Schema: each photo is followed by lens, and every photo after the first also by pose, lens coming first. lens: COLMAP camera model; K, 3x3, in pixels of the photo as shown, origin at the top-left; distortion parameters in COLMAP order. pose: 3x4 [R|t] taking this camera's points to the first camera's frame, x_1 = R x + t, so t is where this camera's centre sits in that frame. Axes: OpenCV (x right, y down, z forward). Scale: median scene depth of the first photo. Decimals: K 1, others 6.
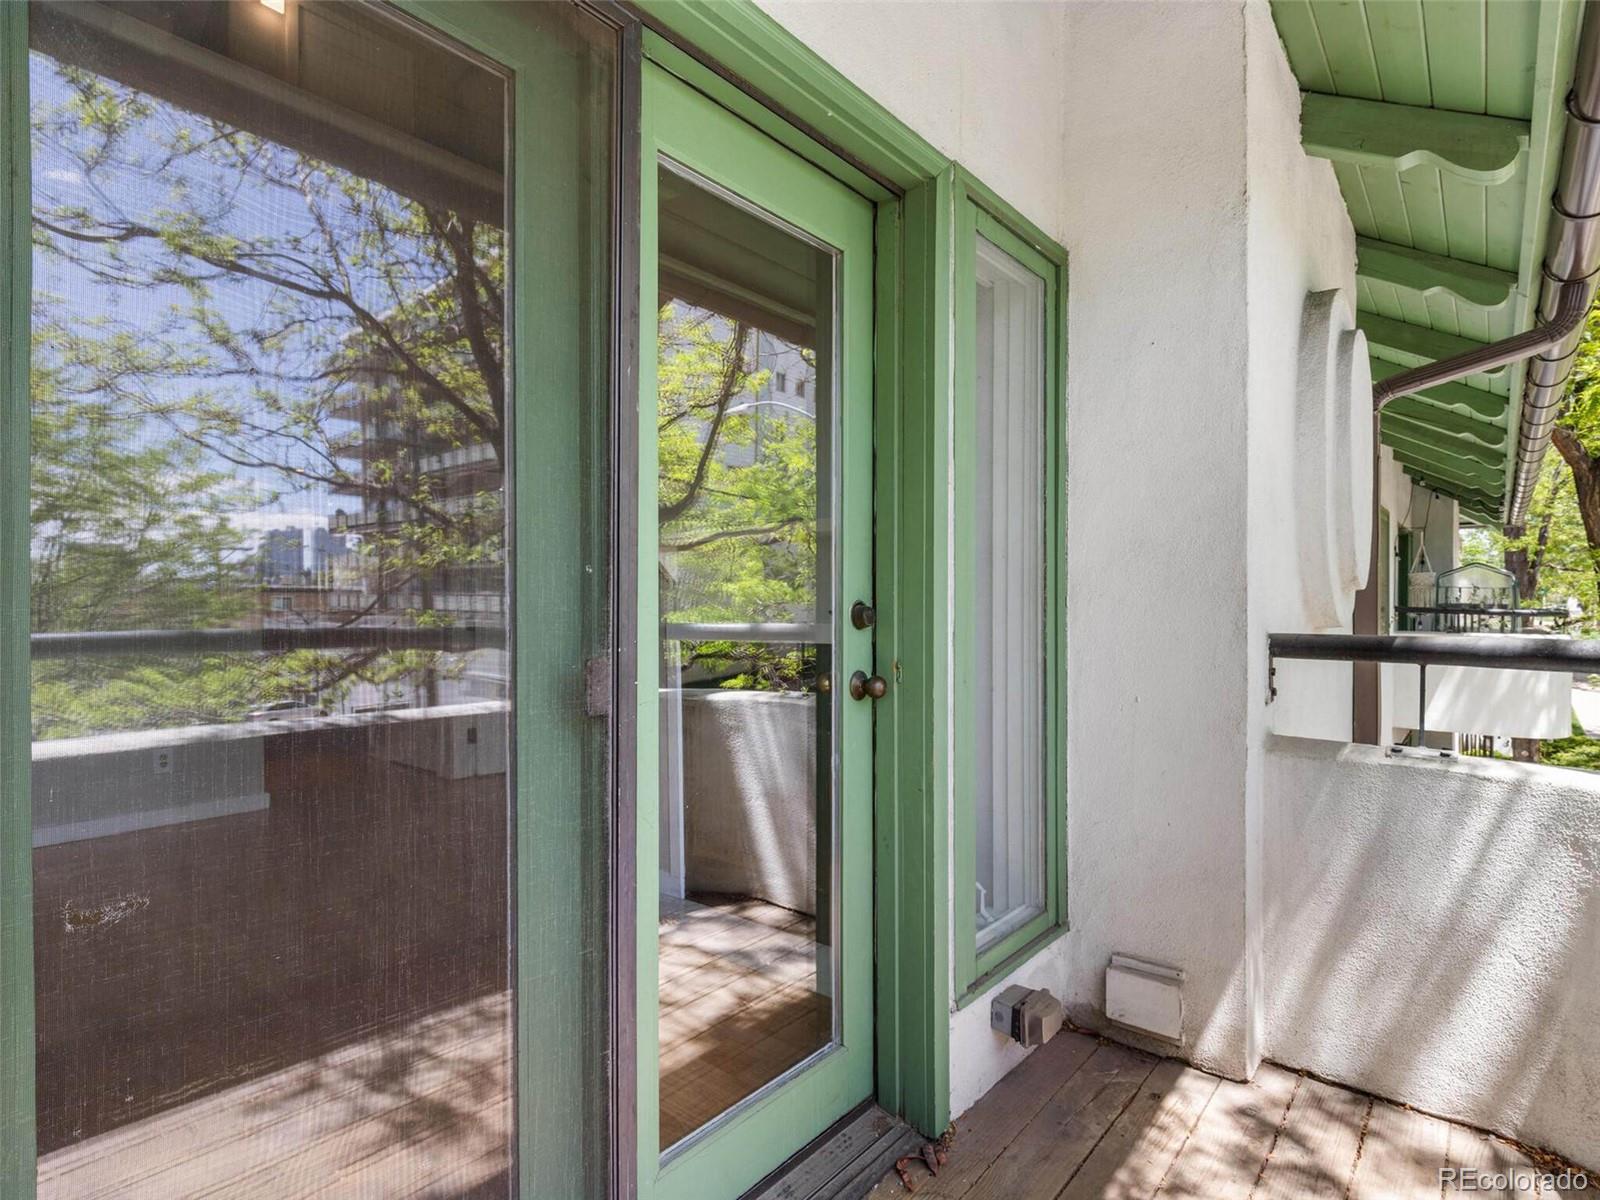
lens RADIAL K [[813.4, 0, 804.2], [0, 813.4, 594.2], [0, 0, 1]] dist [0.008449, -0.002364]
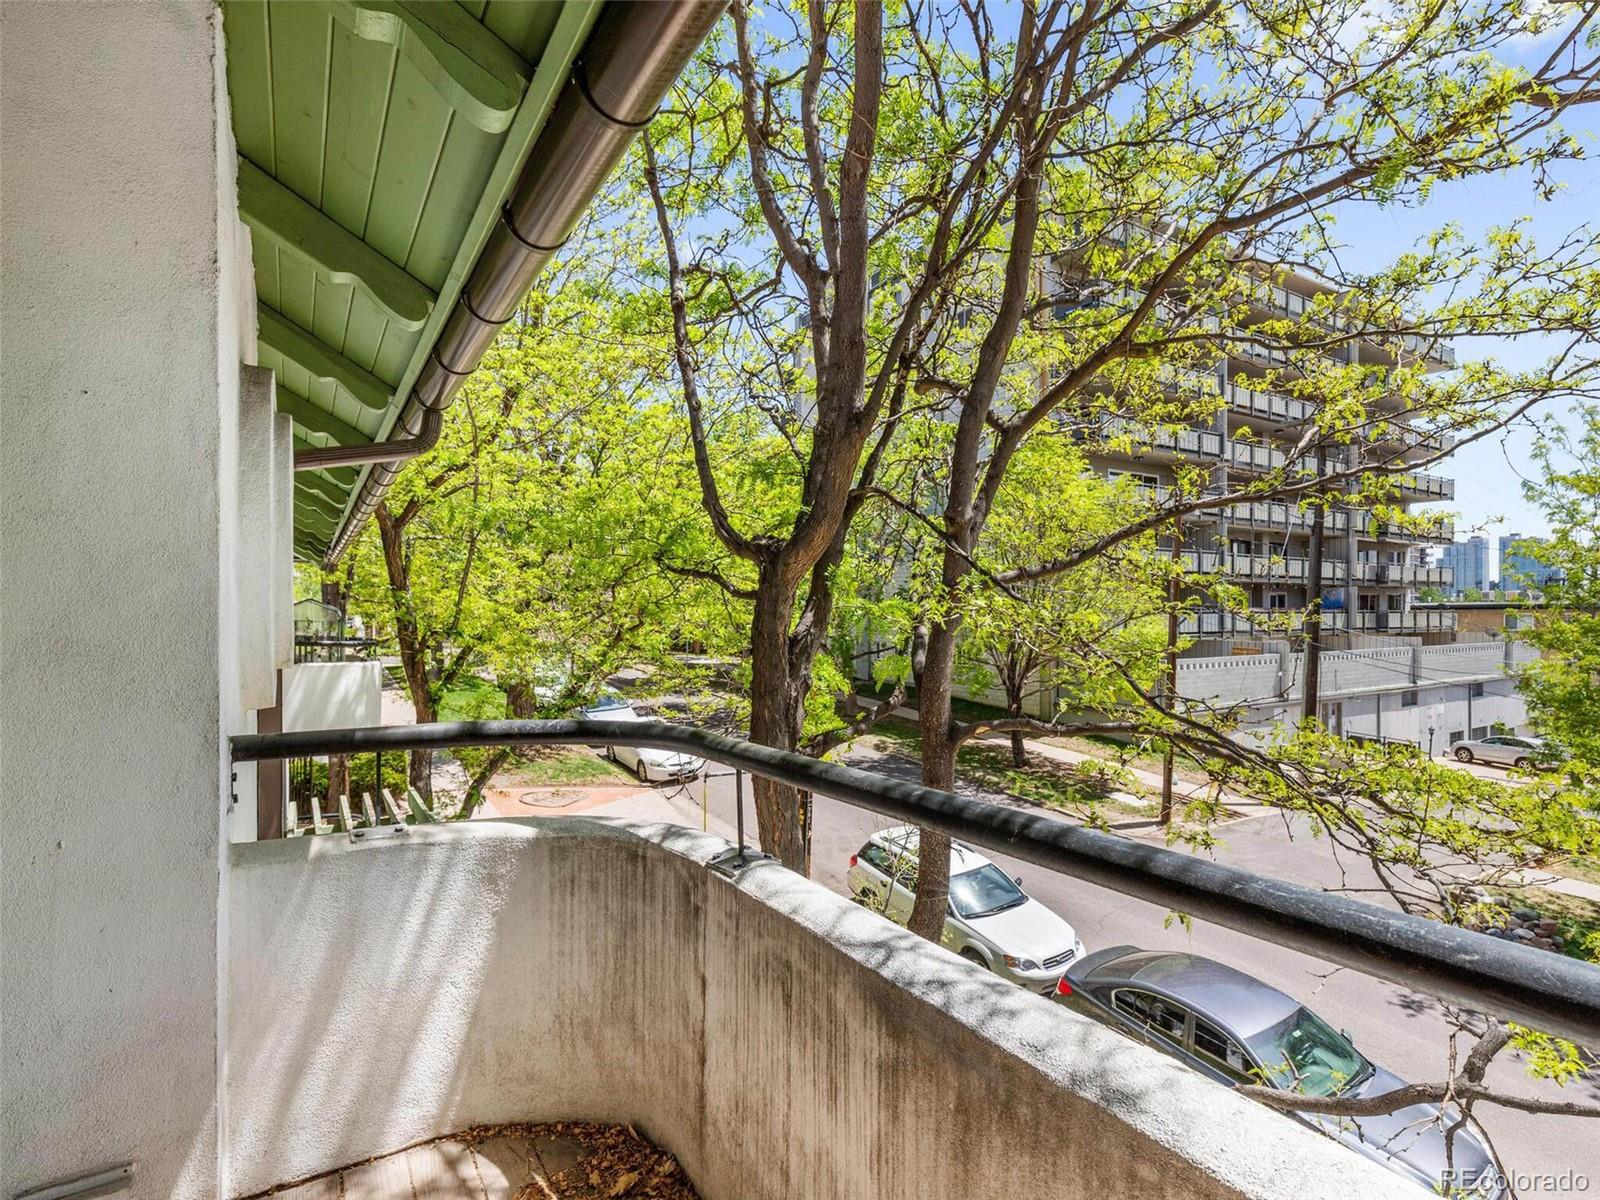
lens RADIAL K [[813.4, 0, 808.1], [0, 813.4, 613.6], [0, 0, 1]] dist [0.008449, -0.002364]
pose [[0.314327, 0.005973, 0.949296, -0.091789], [-0.000169, 0.999981, -0.006235, -0.073857], [-0.949315, 0.001799, 0.314321, 0.068406]]
